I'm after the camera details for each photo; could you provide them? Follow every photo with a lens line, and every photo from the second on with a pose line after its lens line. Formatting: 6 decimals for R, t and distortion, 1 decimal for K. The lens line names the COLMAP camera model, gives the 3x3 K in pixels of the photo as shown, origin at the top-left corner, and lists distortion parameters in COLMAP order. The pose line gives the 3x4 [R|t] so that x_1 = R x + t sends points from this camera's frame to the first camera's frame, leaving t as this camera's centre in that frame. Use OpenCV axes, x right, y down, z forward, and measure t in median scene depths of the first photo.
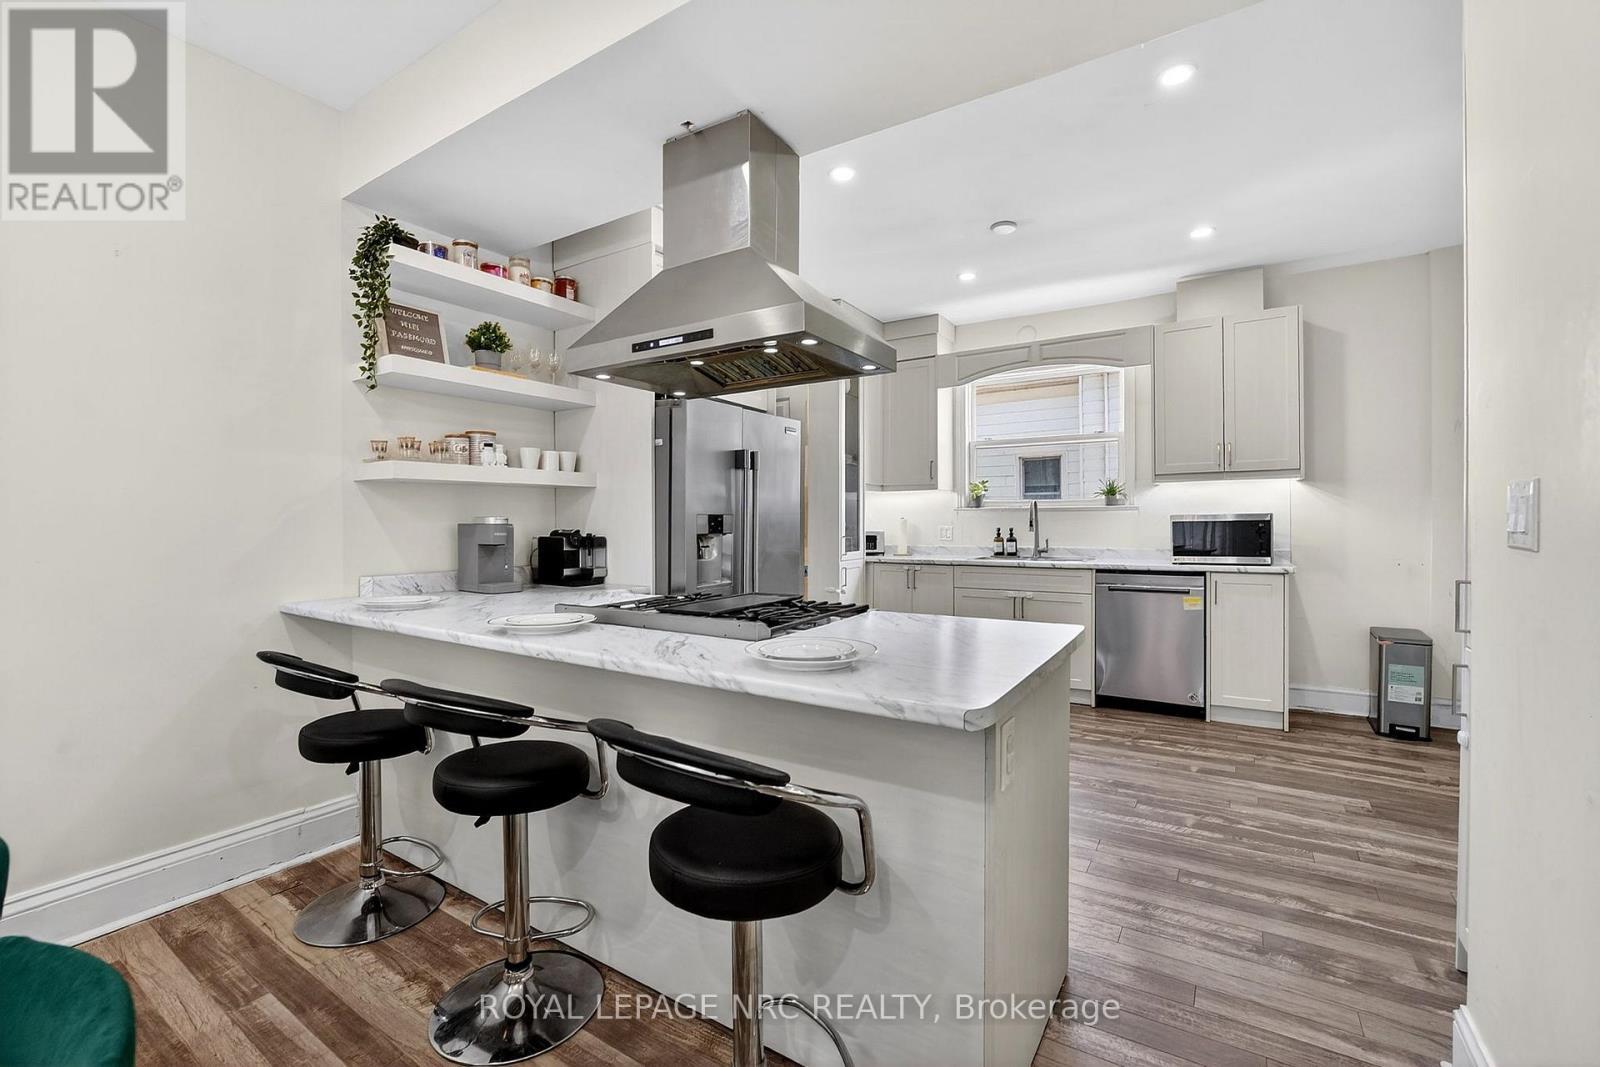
lens RADIAL K [[676.1, 0, 809.8], [0, 676.1, 521.7], [0, 0, 1]] dist [-0.019516, 0.000453]
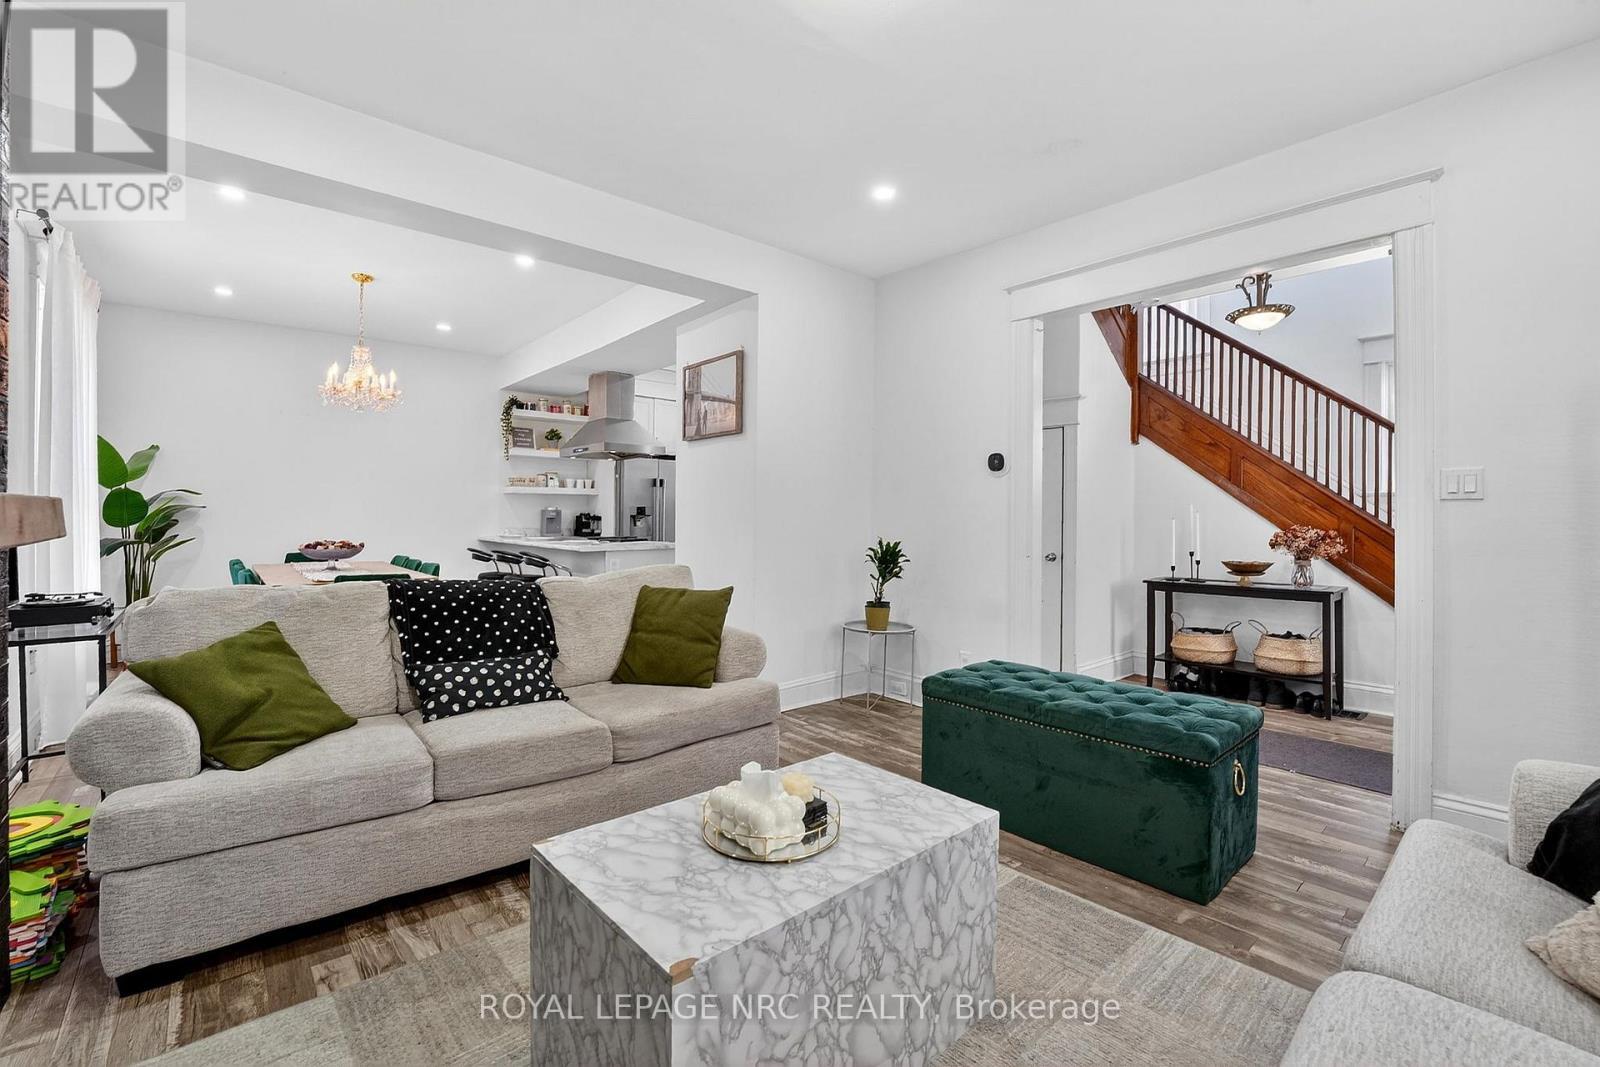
lens RADIAL K [[676.1, 0, 797.7], [0, 676.1, 522.3], [0, 0, 1]] dist [-0.019516, 0.000453]
pose [[0.952405, 0.012559, -0.304576, 0.873711], [-0.010066, 0.999902, 0.009753, 0.011664], [0.304668, -0.006223, 0.952438, -0.840382]]
